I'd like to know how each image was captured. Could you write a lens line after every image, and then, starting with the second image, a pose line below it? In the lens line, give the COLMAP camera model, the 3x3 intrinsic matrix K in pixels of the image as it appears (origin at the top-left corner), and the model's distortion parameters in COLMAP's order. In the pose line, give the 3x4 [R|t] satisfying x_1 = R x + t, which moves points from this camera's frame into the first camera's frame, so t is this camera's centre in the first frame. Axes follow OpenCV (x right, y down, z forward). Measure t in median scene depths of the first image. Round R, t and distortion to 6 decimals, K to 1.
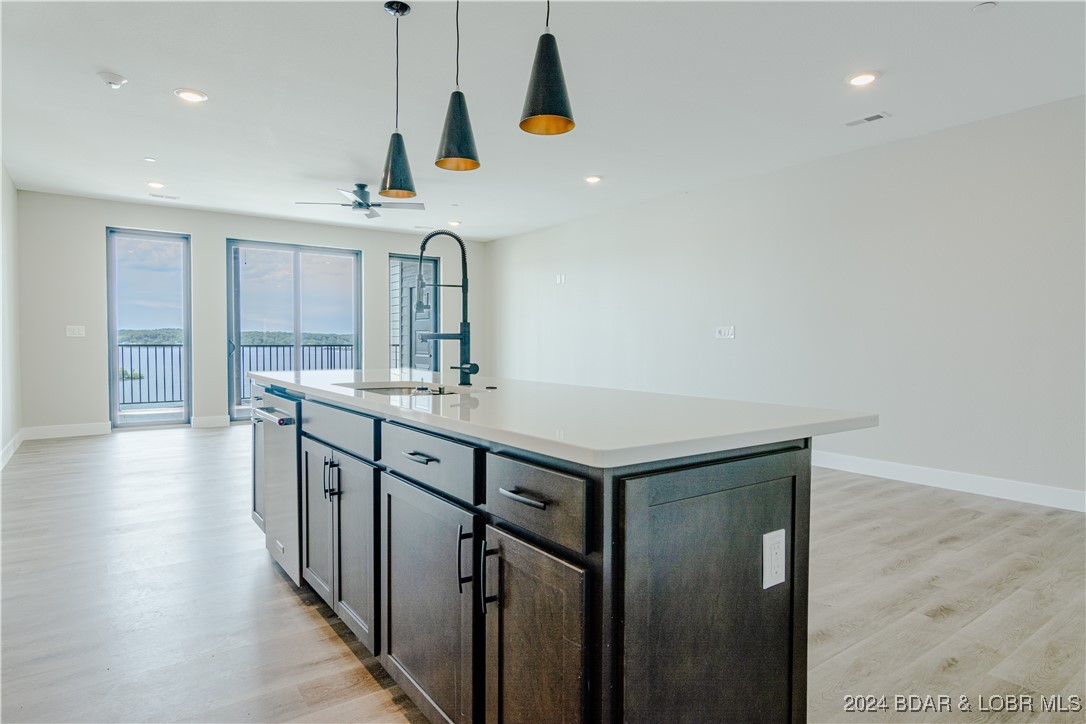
lens RADIAL K [[612.1, 0, 542.4], [0, 612.1, 360.3], [0, 0, 1]] dist [-0.000650, -0.008863]
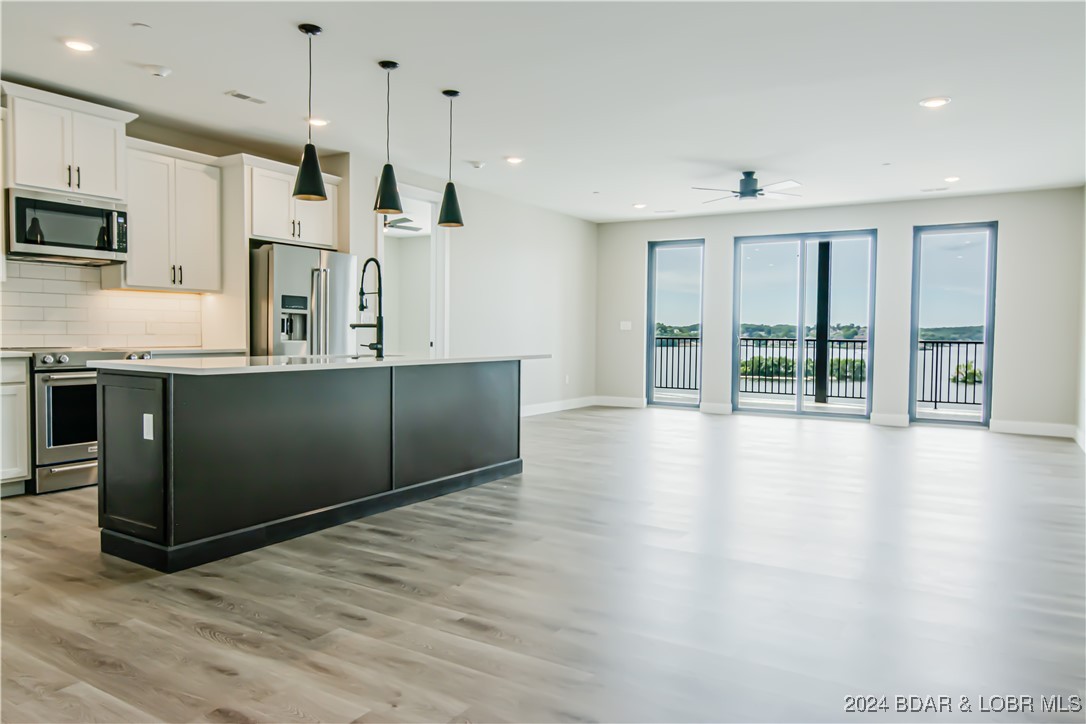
lens RADIAL K [[735.7, 0, 539.6], [0, 735.7, 353.2], [0, 0, 1]] dist [0.003834, -0.012608]
pose [[0.376883, 0.025062, -0.925922, 0.669696], [-0.035803, 0.999281, 0.012475, -0.002598], [0.925569, 0.028449, 0.377510, 0.263743]]
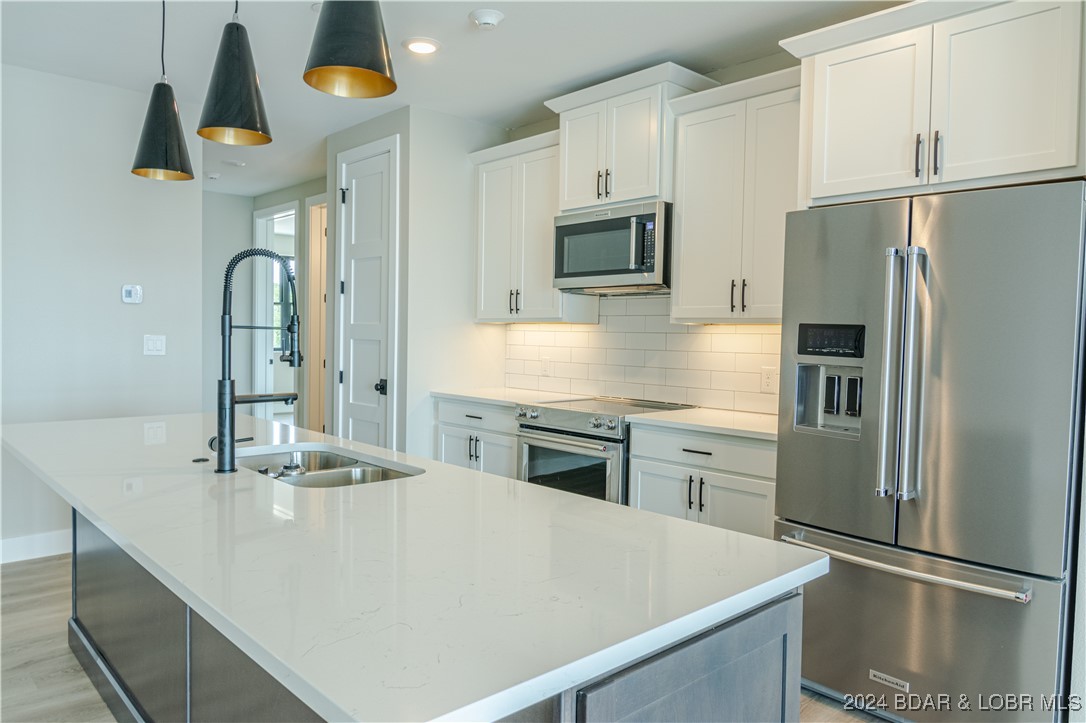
lens RADIAL K [[735.7, 0, 536.1], [0, 735.7, 364.9], [0, 0, 1]] dist [0.003834, -0.012608]
pose [[-0.992719, -0.018738, -0.118986, -0.141722], [-0.027483, 0.997005, 0.072284, -0.057088], [0.117276, 0.075028, -0.990261, 0.717214]]
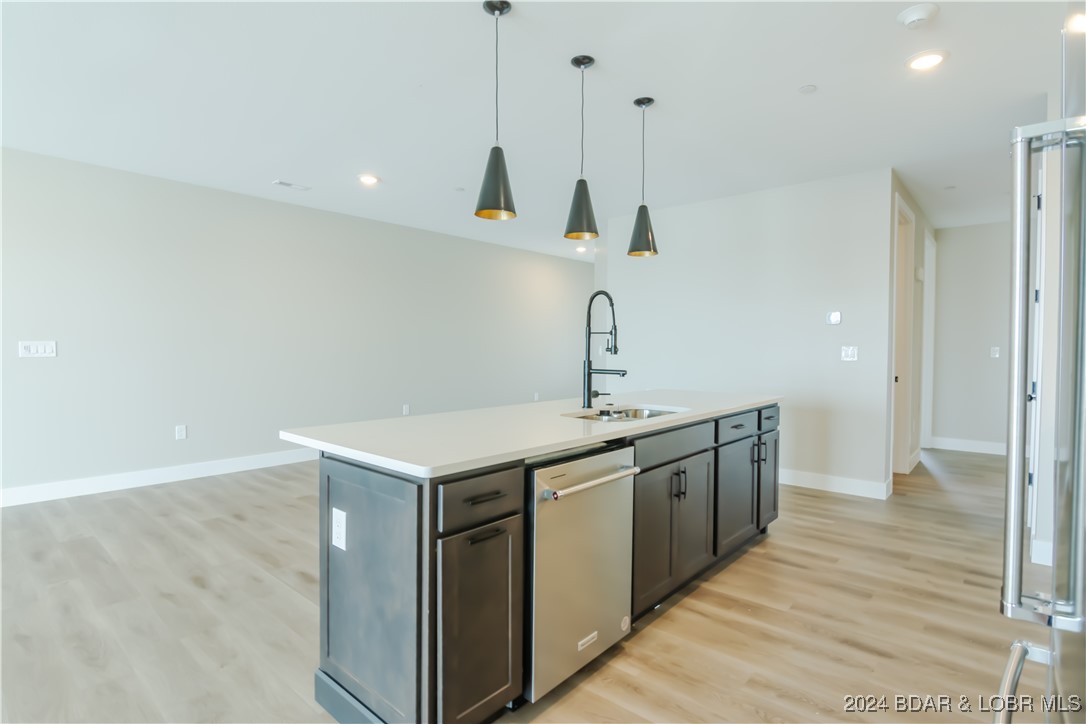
lens RADIAL K [[541.6, 0, 543.6], [0, 541.6, 358.5], [0, 0, 1]] dist [-0.004509, -0.000627]
pose [[-0.220282, -0.029197, 0.974999, -0.480673], [0.022344, 0.999139, 0.034968, -0.042199], [-0.975180, 0.029488, -0.219440, 0.523715]]
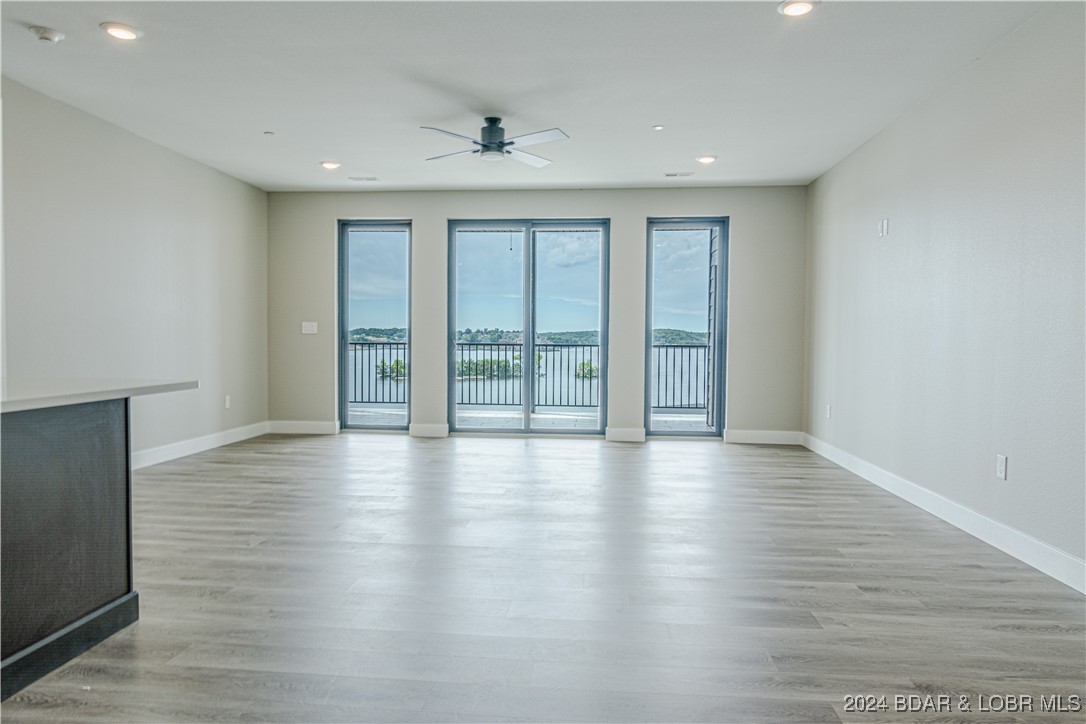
lens RADIAL K [[698.5, 0, 535.6], [0, 698.5, 365.6], [0, 0, 1]] dist [-0.011989, -0.001009]
pose [[0.746870, 0.025852, -0.664467, 0.289672], [-0.023987, 0.999641, 0.011931, -0.009835], [0.664537, 0.007027, 0.747222, 0.431648]]
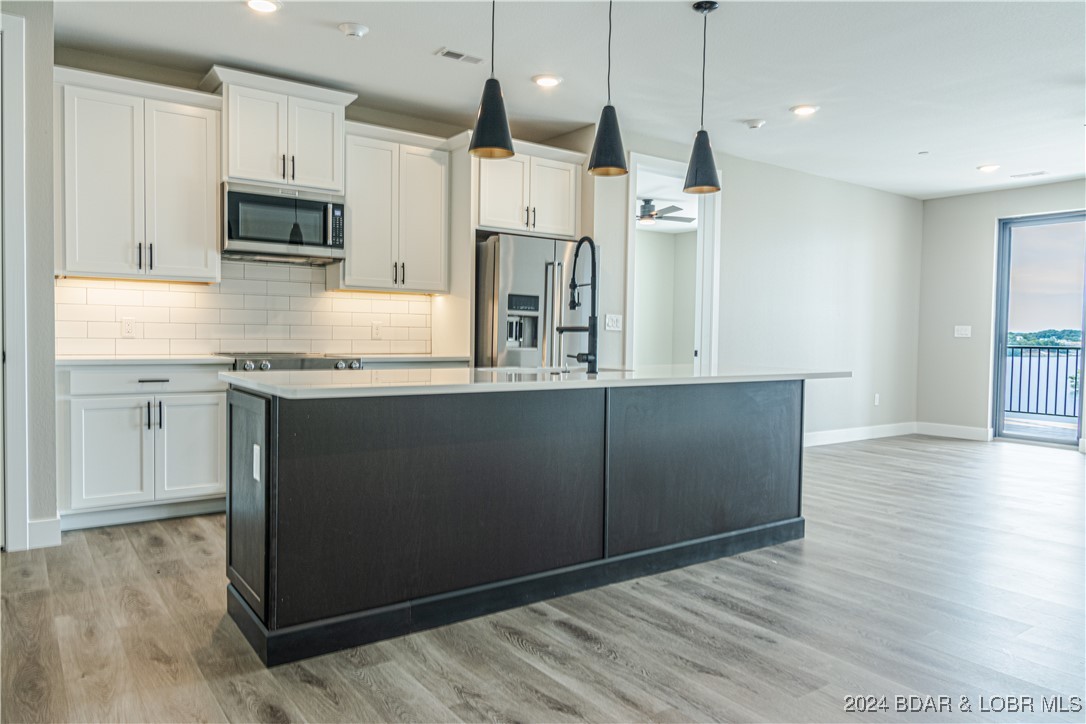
lens RADIAL K [[735.7, 0, 541.0], [0, 735.7, 357.9], [0, 0, 1]] dist [0.003834, -0.012608]
pose [[-0.007086, 0.026240, -0.999631, 0.469089], [-0.045092, 0.998630, 0.026534, -0.006920], [0.998958, 0.045263, -0.005893, 0.356218]]
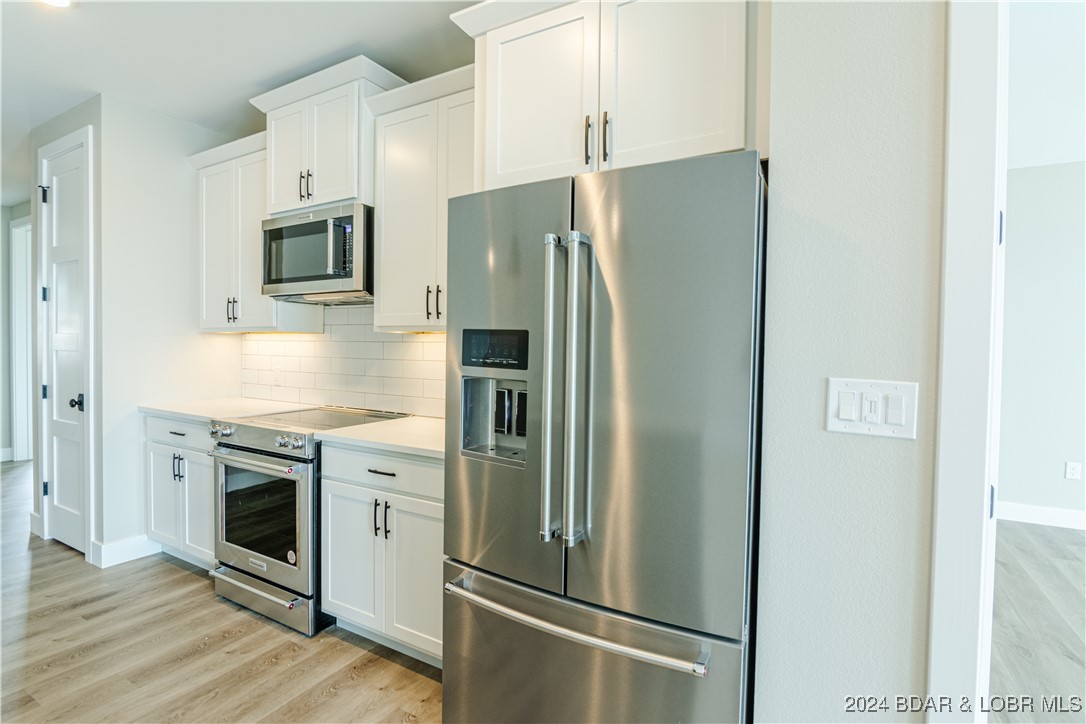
lens RADIAL K [[536.7, 0, 525.3], [0, 536.7, 355.6], [0, 0, 1]] dist [-0.000758, -0.002268]
pose [[-0.923972, -0.012052, -0.382270, -0.270445], [-0.030957, 0.998581, 0.043342, -0.053703], [0.381205, 0.051881, -0.923034, 0.567143]]
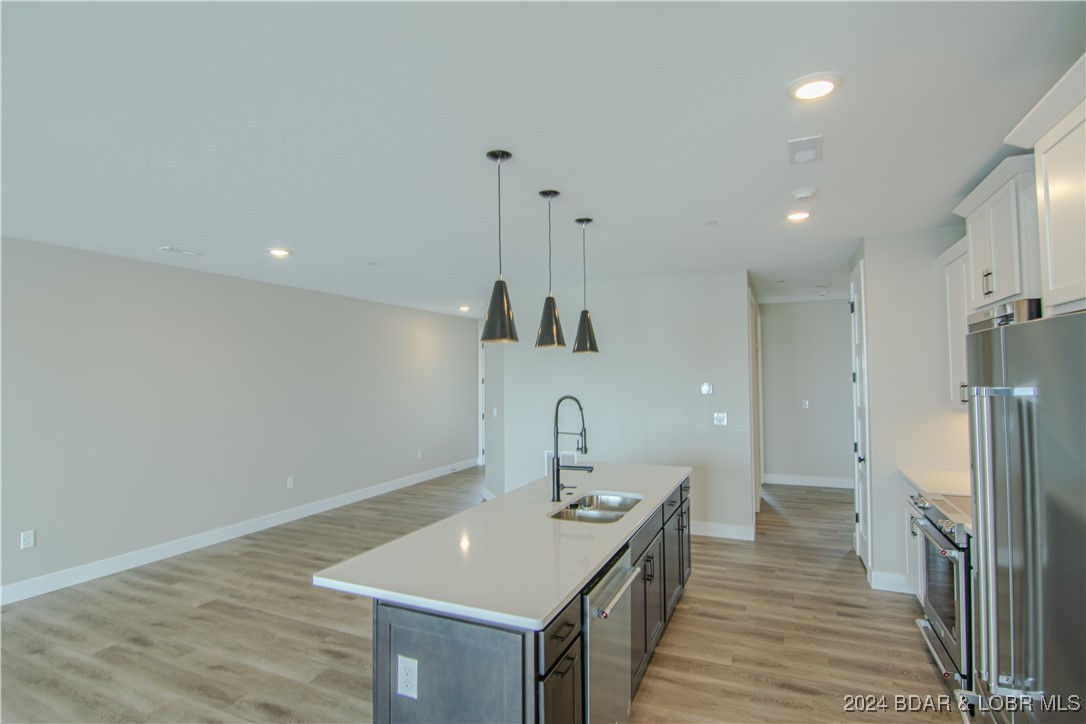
lens RADIAL K [[539.1, 0, 542.9], [0, 539.1, 356.6], [0, 0, 1]] dist [-0.005797, -0.007462]
pose [[-0.498255, 0.029441, 0.866531, -0.474156], [0.031041, 0.999388, -0.016107, -0.109457], [-0.866475, 0.018873, -0.498864, 0.644802]]
